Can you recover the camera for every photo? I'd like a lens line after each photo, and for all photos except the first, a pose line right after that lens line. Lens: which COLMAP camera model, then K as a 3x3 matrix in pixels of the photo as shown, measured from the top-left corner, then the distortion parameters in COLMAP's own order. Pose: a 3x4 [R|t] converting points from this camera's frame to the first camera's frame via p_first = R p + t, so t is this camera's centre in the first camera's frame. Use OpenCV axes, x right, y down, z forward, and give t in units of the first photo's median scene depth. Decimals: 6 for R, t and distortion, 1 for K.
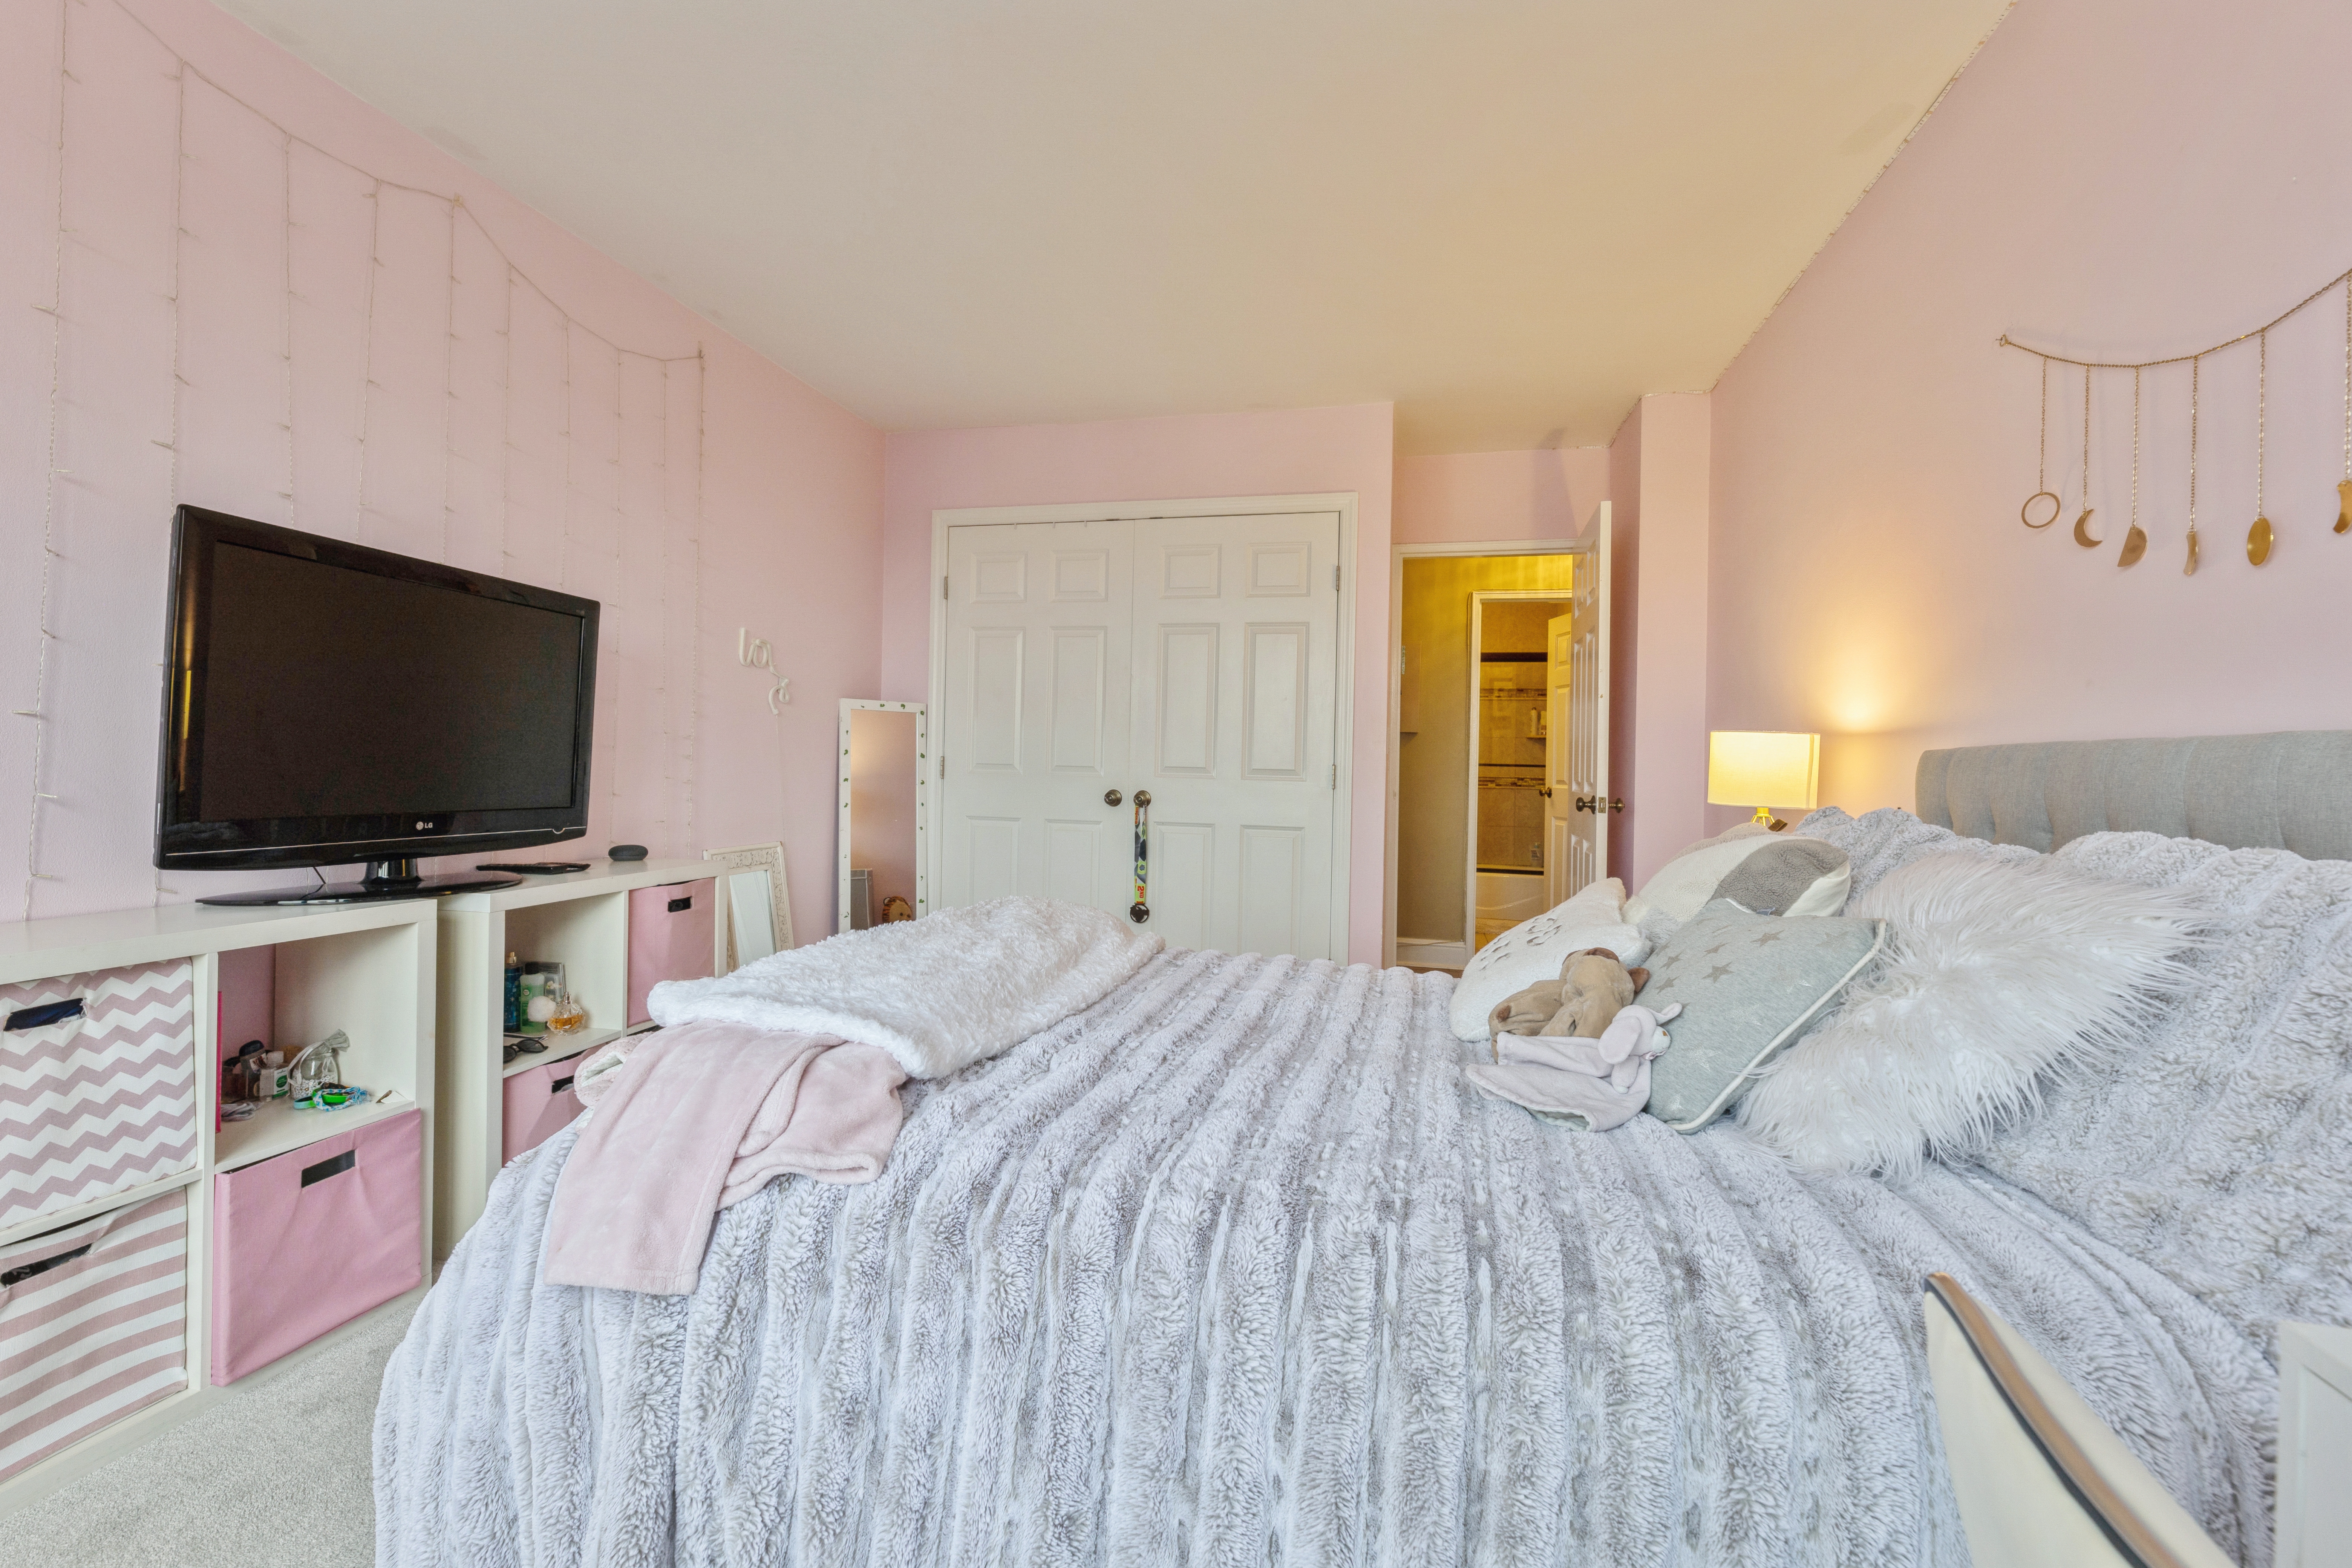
lens RADIAL K [[996.6, 0, 1177.6], [0, 996.6, 772.5], [0, 0, 1]] dist [0.002019, -0.000781]
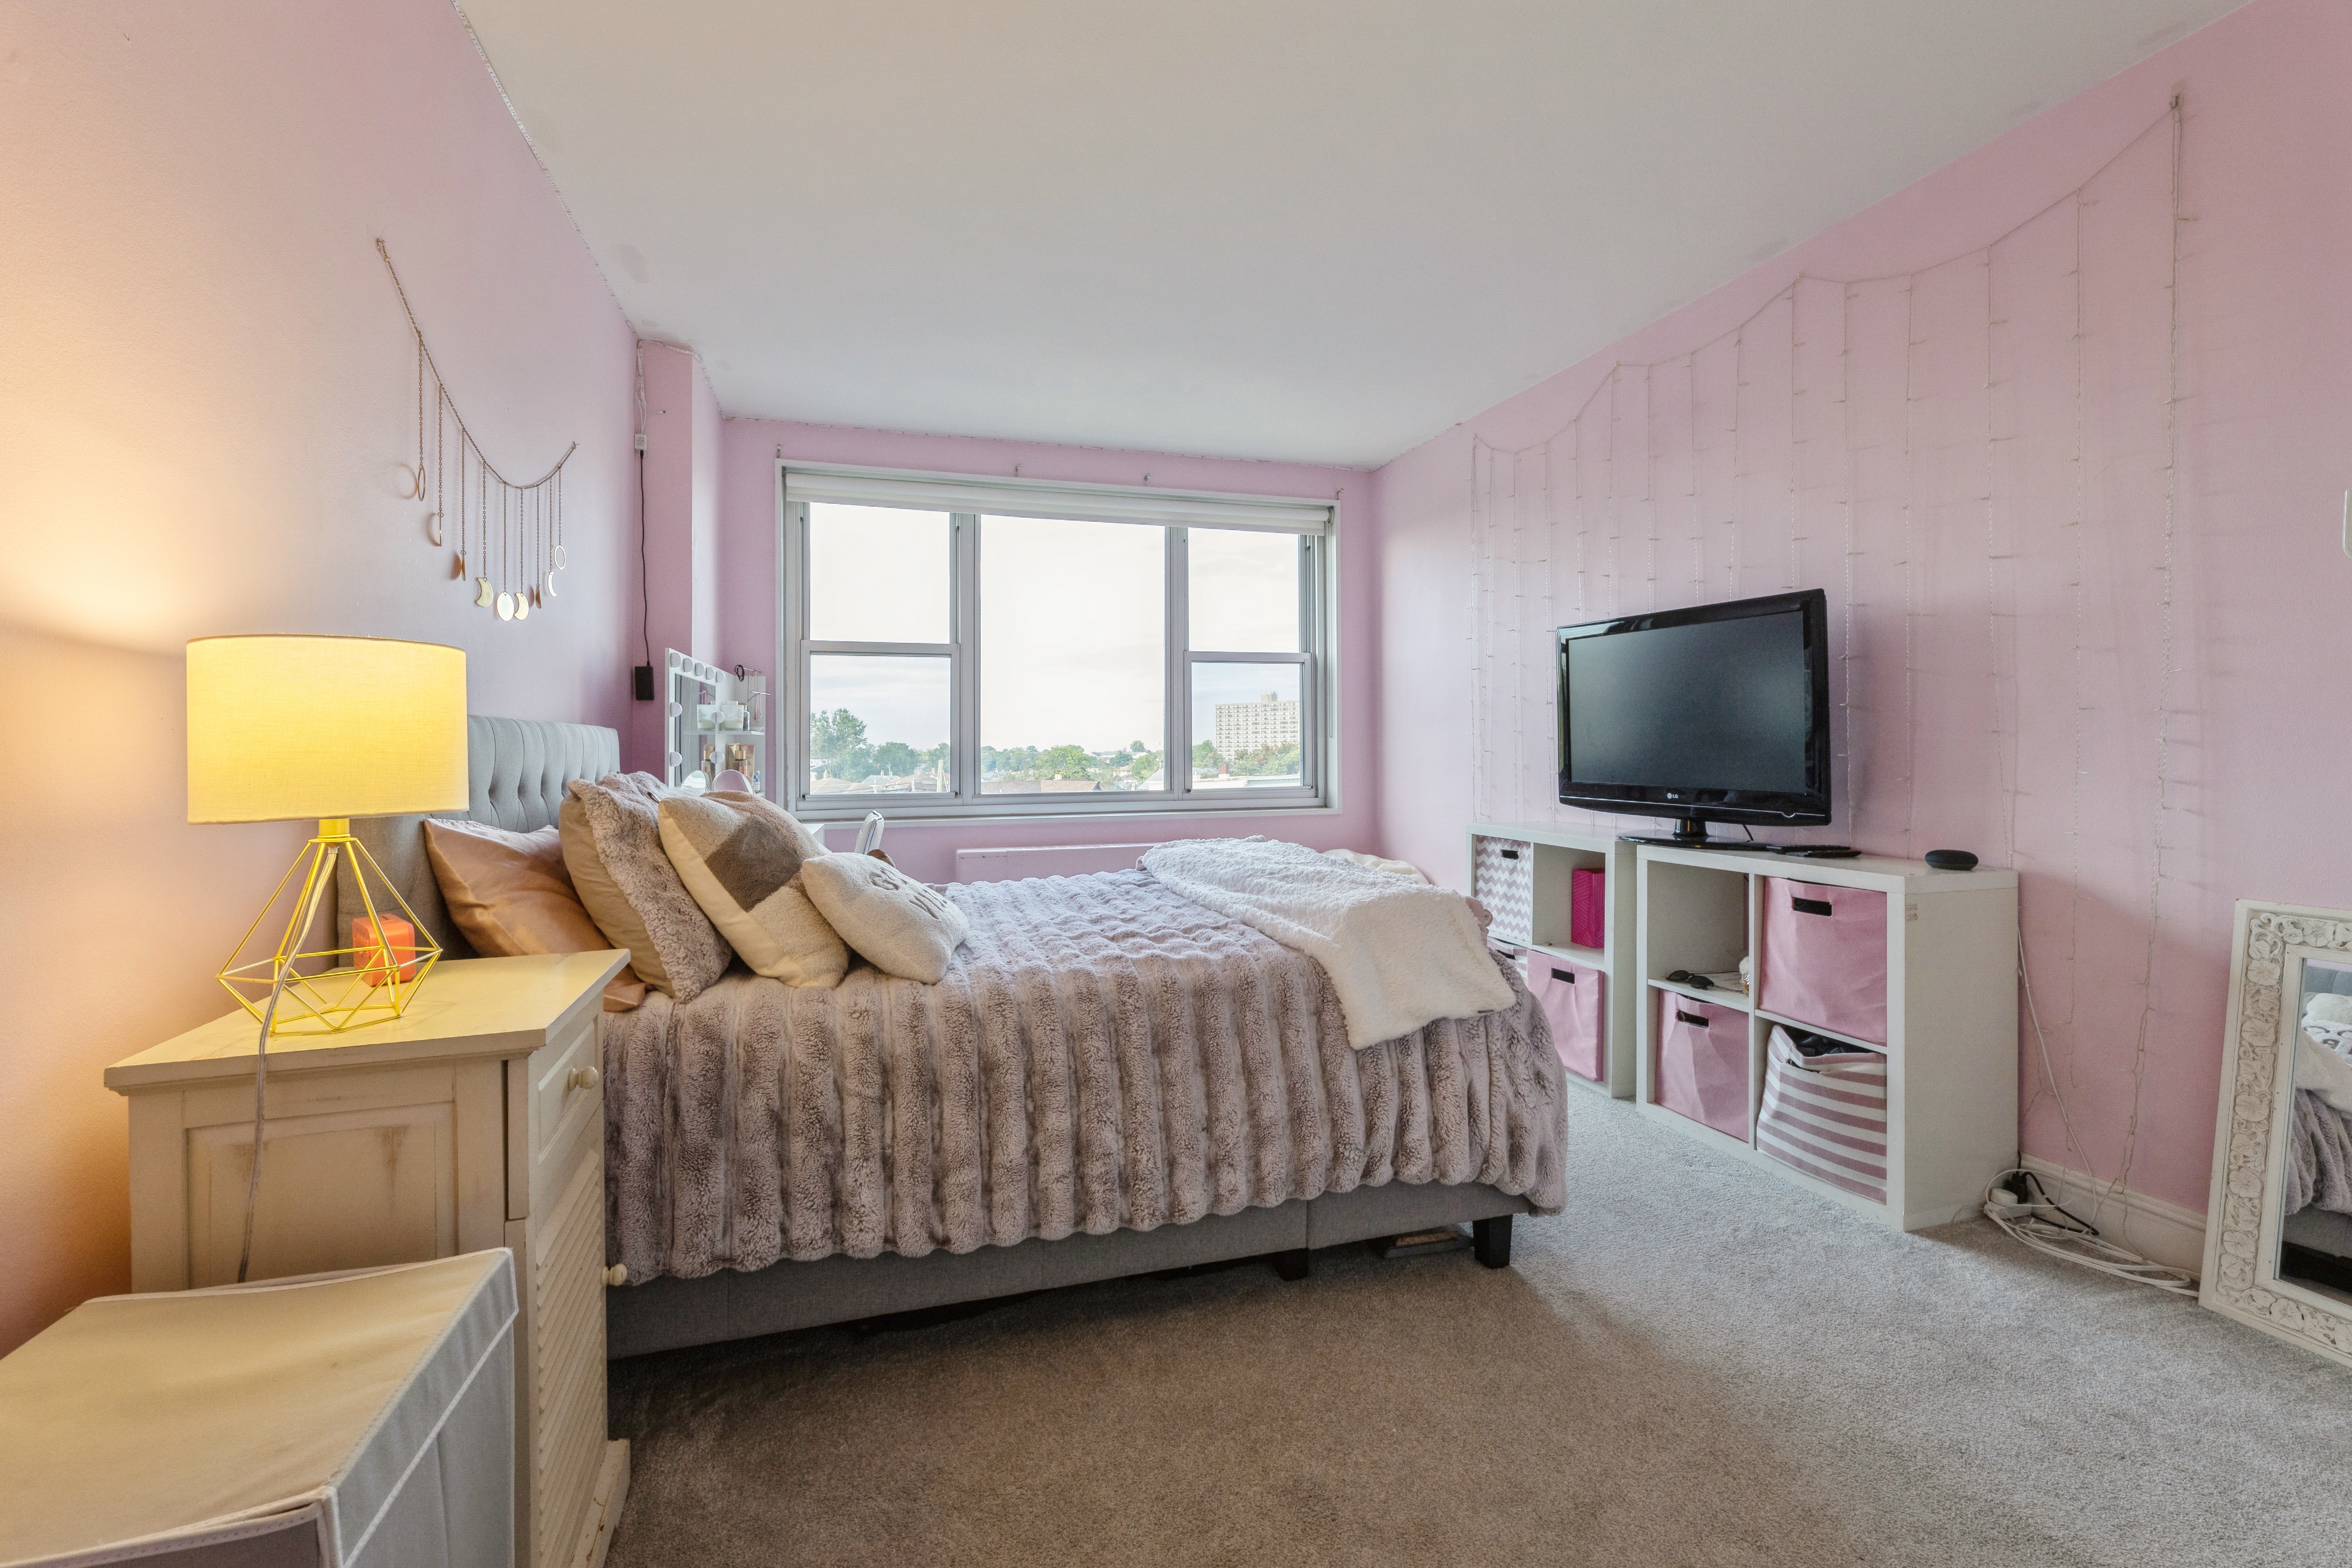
lens RADIAL K [[996.6, 0, 1167.5], [0, 996.6, 760.9], [0, 0, 1]] dist [0.002019, -0.000781]
pose [[-0.856856, -0.003607, -0.515543, 0.723277], [-0.011117, 0.999872, 0.011482, -0.005673], [0.515436, 0.015570, -0.856787, 2.254658]]
